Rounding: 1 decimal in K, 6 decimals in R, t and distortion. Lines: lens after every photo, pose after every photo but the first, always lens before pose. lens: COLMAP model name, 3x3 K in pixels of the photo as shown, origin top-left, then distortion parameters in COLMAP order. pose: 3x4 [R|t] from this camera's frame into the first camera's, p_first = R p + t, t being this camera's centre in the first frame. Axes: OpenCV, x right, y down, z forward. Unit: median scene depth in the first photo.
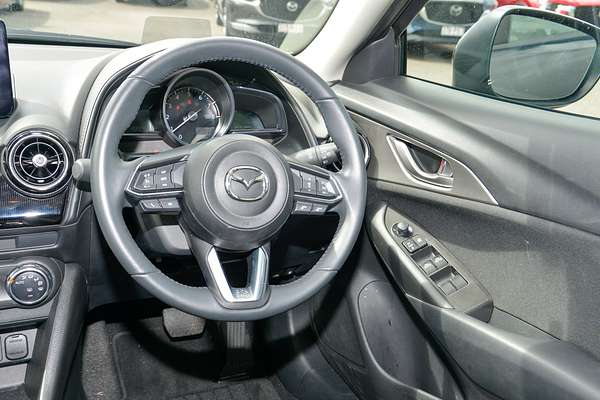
lens RADIAL K [[597.9, 0, 298.8], [0, 597.9, 199.9], [0, 0, 1]] dist [-0.024428, 0.000000]
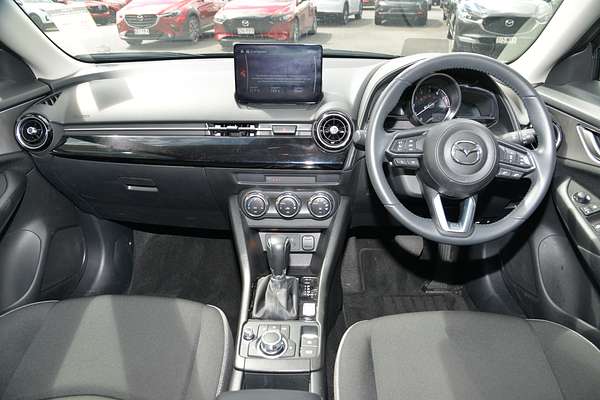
lens RADIAL K [[445.5, 0, 298.6], [0, 445.5, 202.4], [0, 0, 1]] dist [-0.090795, 0.035824]
pose [[0.906615, 0.109402, -0.407530, -0.005513], [-0.078886, 0.992721, 0.091004, 0.025833], [0.414520, -0.050357, 0.908646, -0.146789]]
